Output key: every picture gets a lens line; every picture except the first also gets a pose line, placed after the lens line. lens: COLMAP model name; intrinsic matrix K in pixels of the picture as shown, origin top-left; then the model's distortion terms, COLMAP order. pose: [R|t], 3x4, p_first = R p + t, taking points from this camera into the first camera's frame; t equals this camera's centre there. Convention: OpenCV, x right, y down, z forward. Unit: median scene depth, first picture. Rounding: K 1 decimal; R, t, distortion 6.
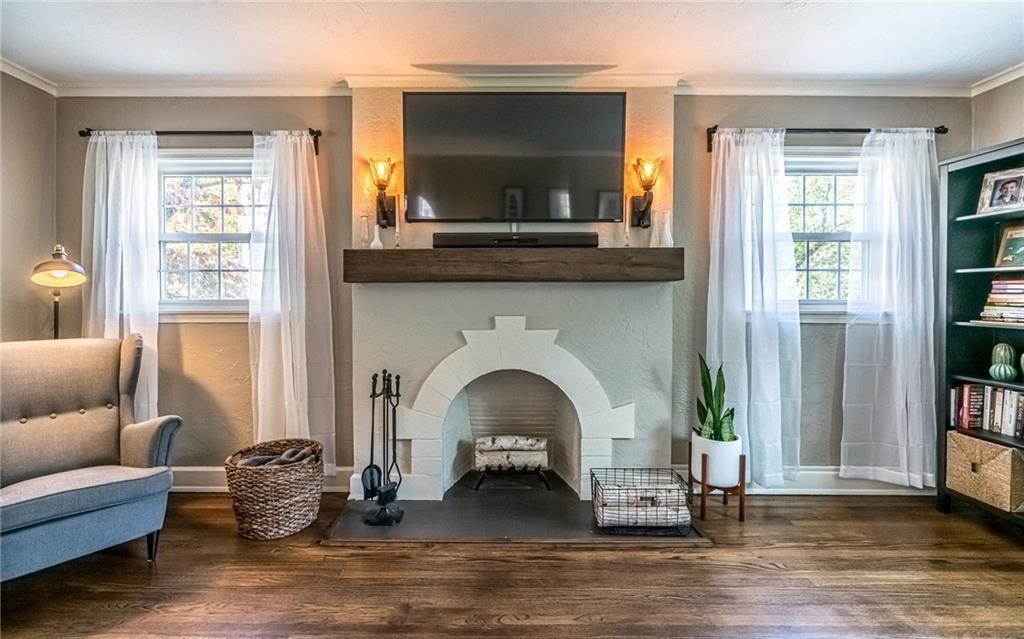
lens RADIAL K [[475.9, 0, 480.4], [0, 475.9, 301.0], [0, 0, 1]] dist [-0.000335, 0.000772]
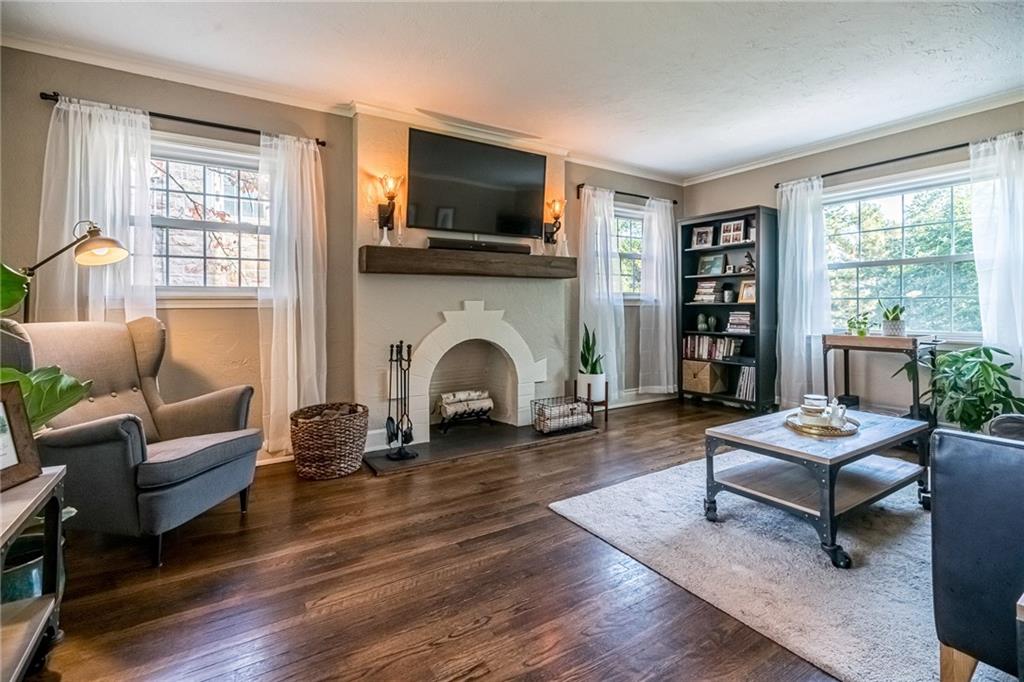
lens RADIAL K [[478.9, 0, 510.0], [0, 478.9, 303.7], [0, 0, 1]] dist [-0.001360, 0.000024]
pose [[0.839807, -0.001484, 0.542884, -0.612185], [0.008784, 0.999903, -0.010854, 0.056632], [-0.542815, 0.013884, 0.839738, -0.230888]]
